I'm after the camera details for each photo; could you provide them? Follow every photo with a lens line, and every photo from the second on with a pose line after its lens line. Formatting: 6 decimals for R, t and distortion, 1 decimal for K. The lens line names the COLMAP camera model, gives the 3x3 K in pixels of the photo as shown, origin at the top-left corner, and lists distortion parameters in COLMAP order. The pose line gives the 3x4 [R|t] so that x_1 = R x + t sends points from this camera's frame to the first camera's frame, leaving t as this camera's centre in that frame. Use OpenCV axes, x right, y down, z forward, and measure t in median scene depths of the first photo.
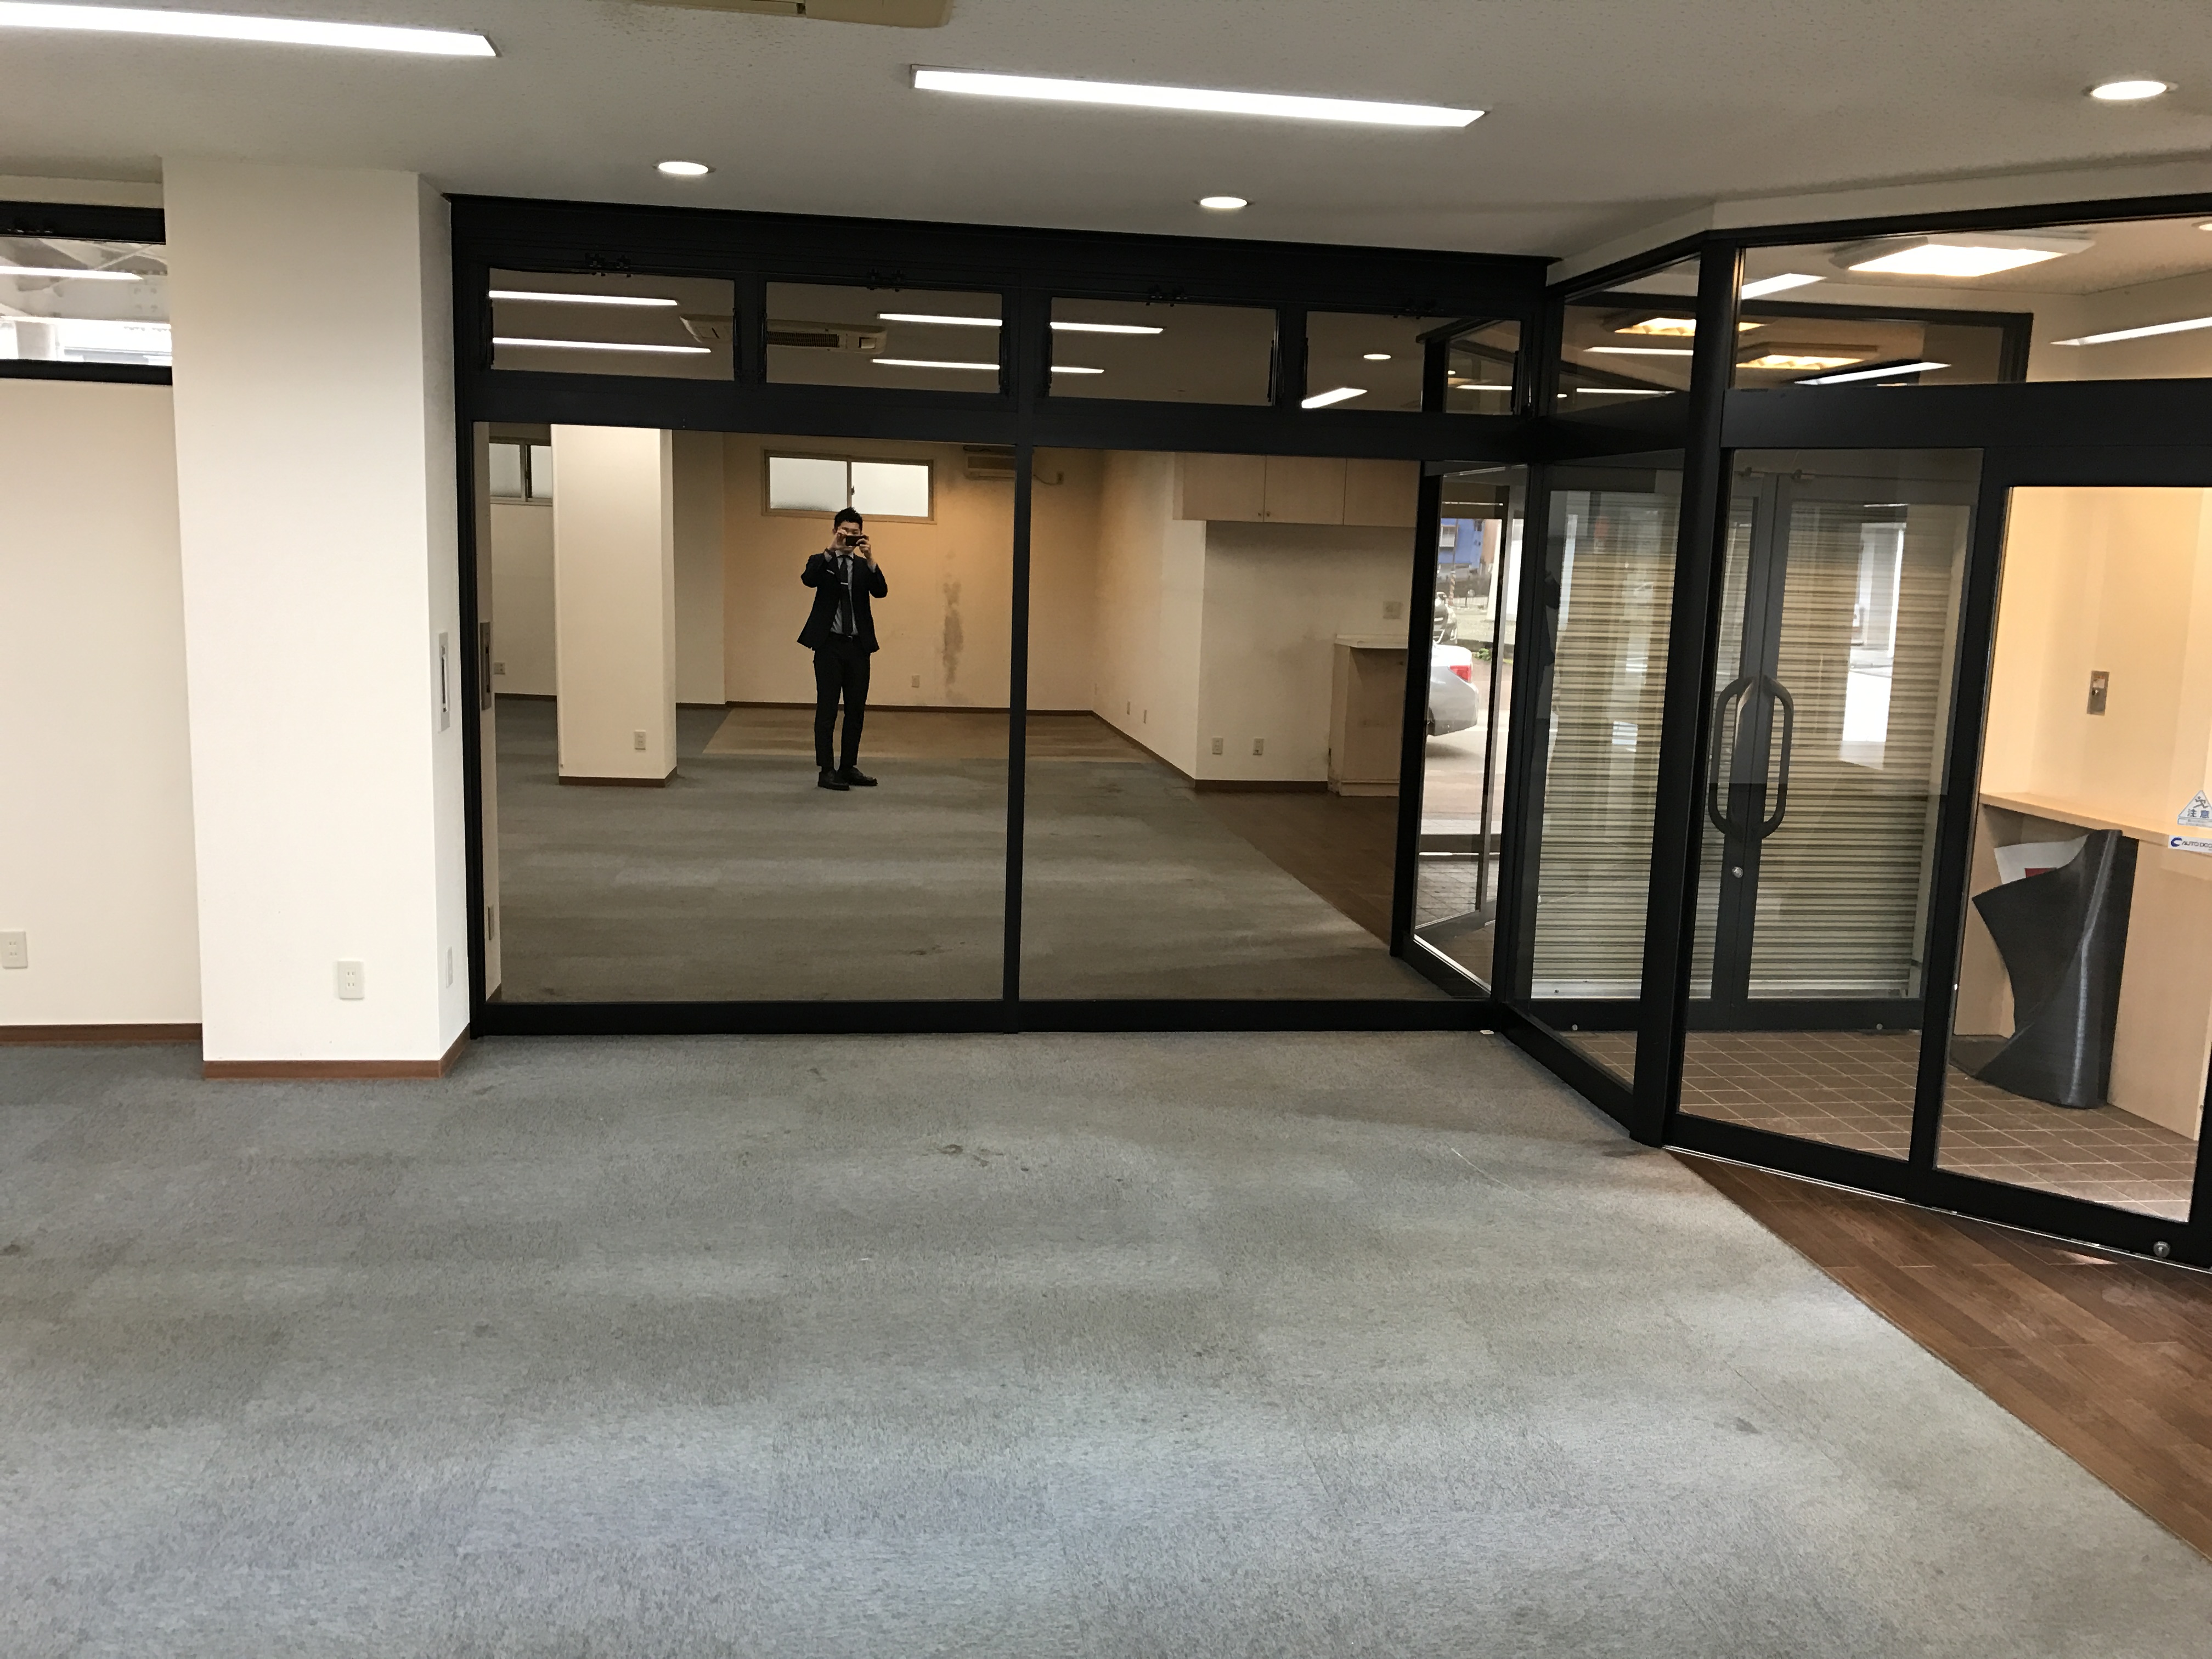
lens RADIAL K [[1803.6, 0, 1106.7], [0, 1803.6, 822.1], [0, 0, 1]] dist [0.018746, -0.033023]
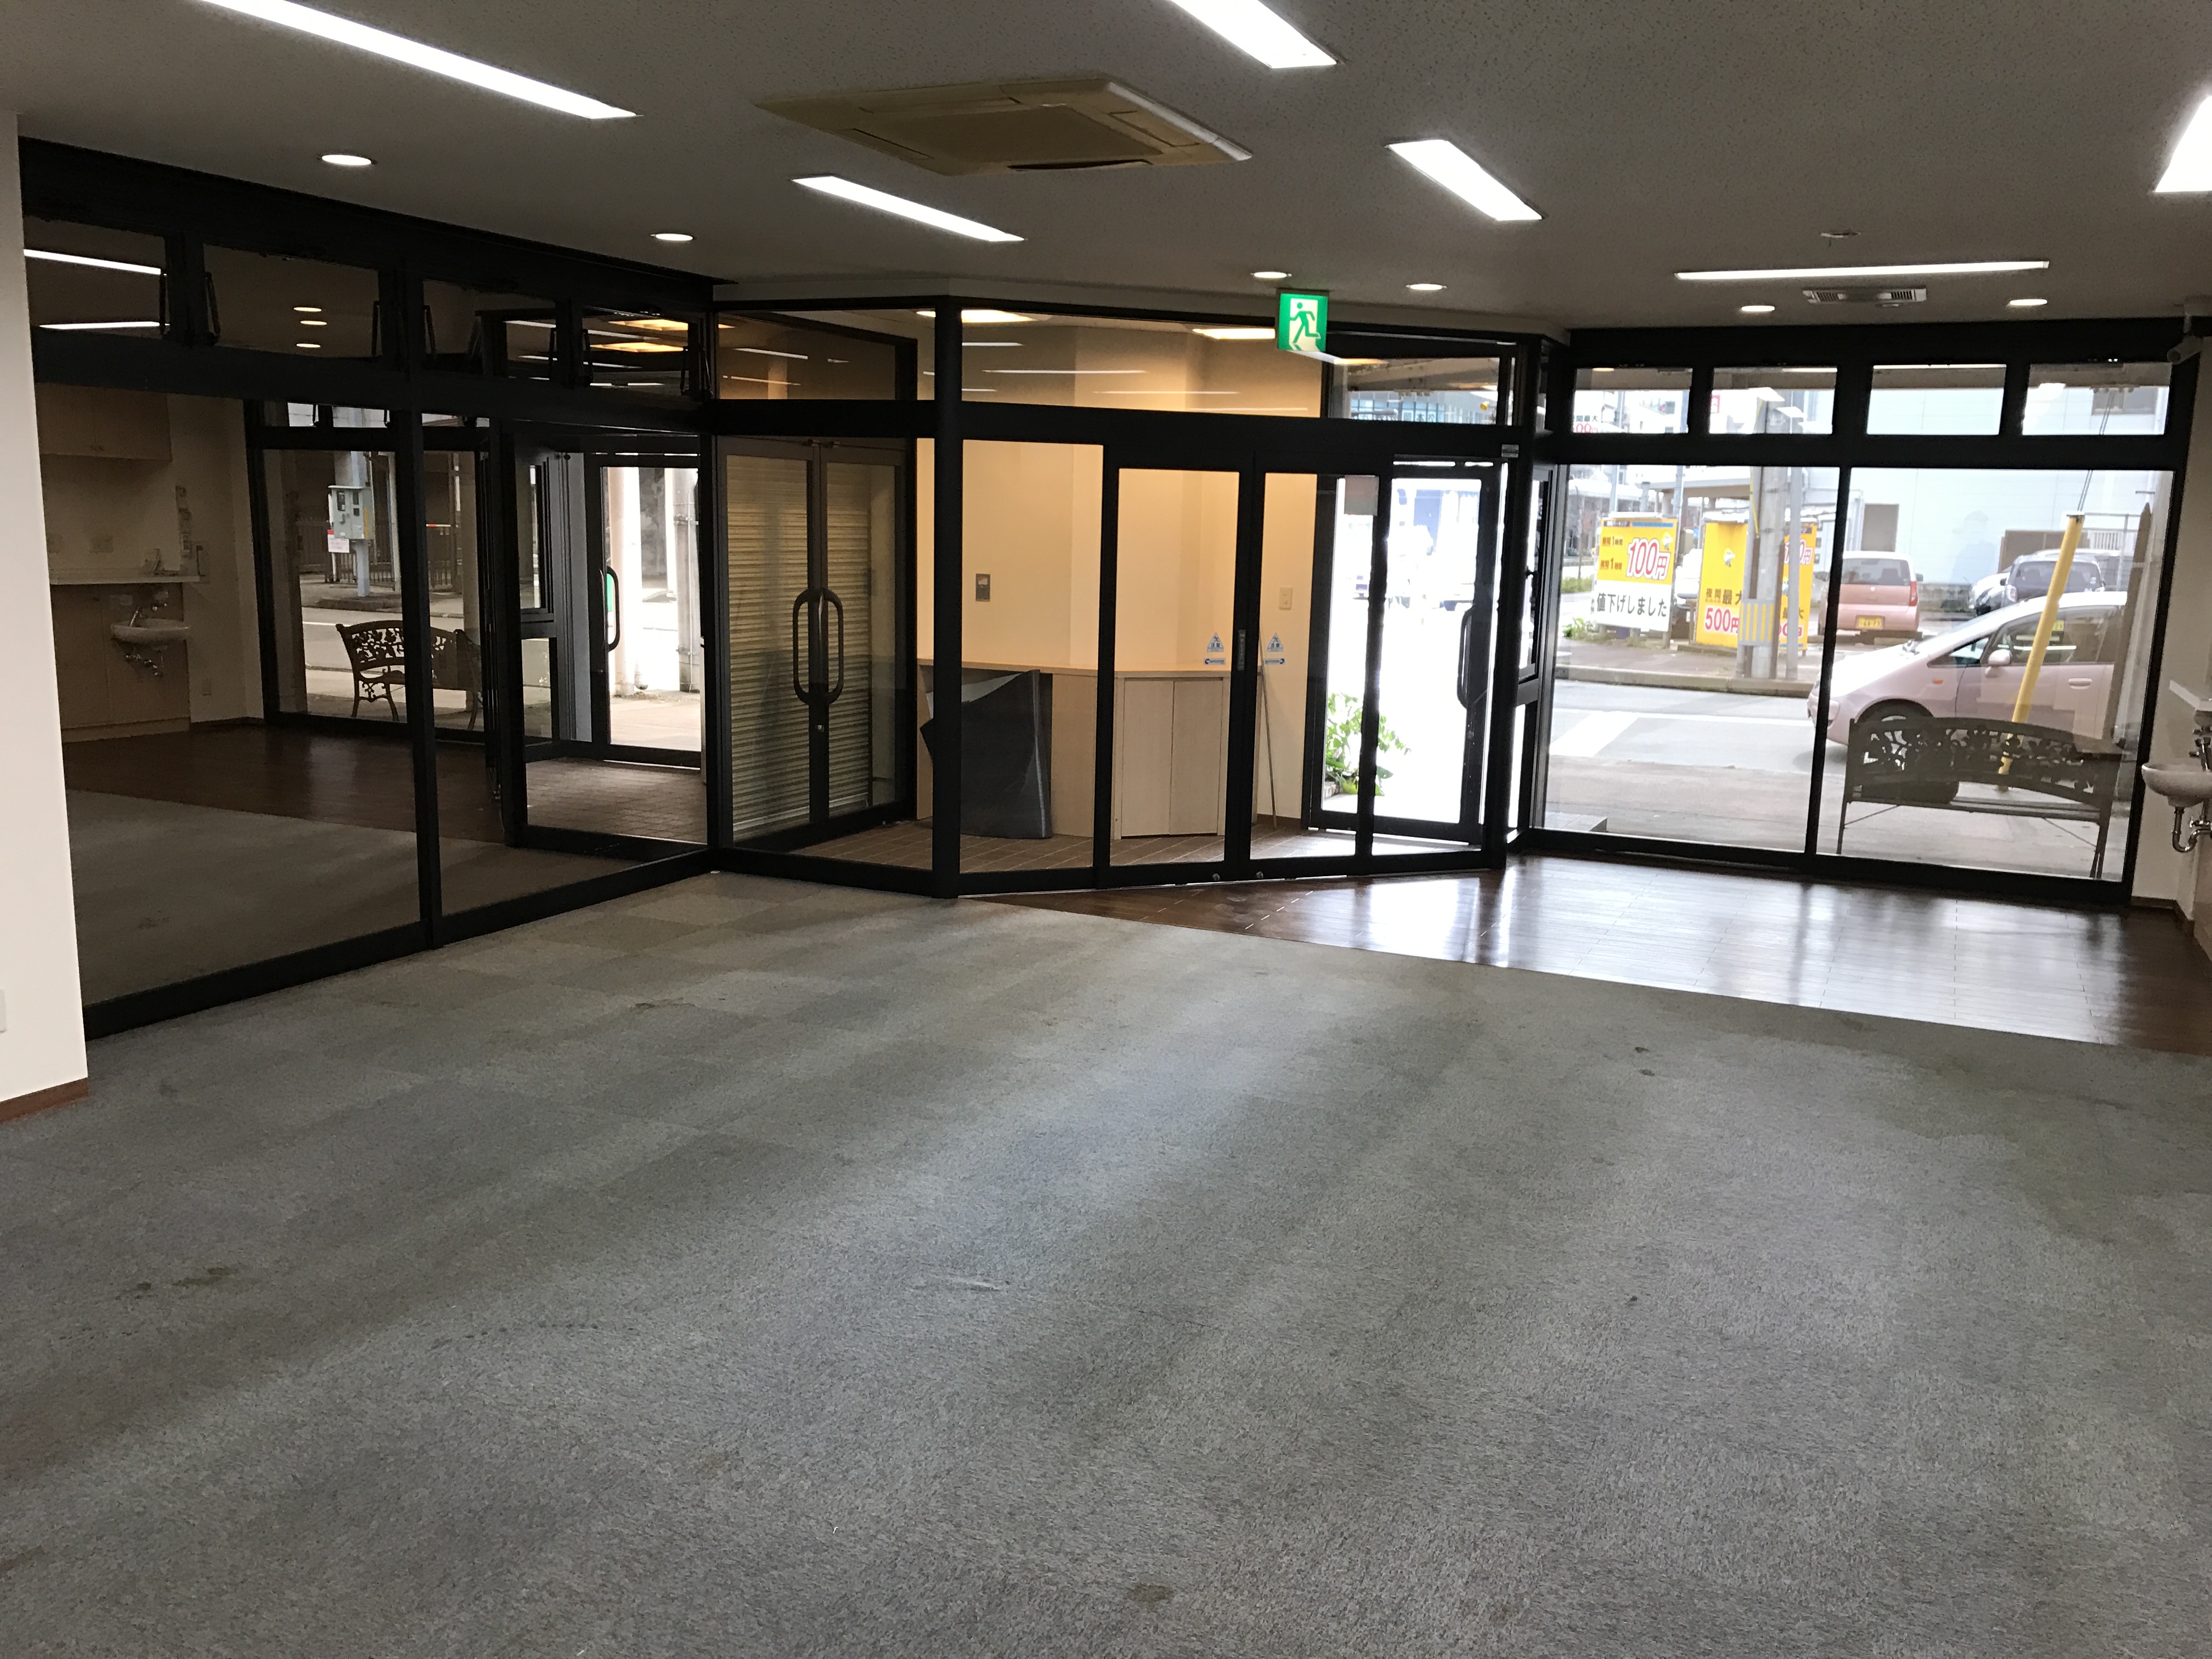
lens RADIAL K [[1803.6, 0, 1097.2], [0, 1803.6, 834.7], [0, 0, 1]] dist [0.018746, -0.033023]
pose [[0.537830, -0.168111, 0.826122, -0.954007], [0.120940, 0.985166, 0.121739, -0.047558], [-0.834333, 0.034436, 0.550184, 0.066171]]
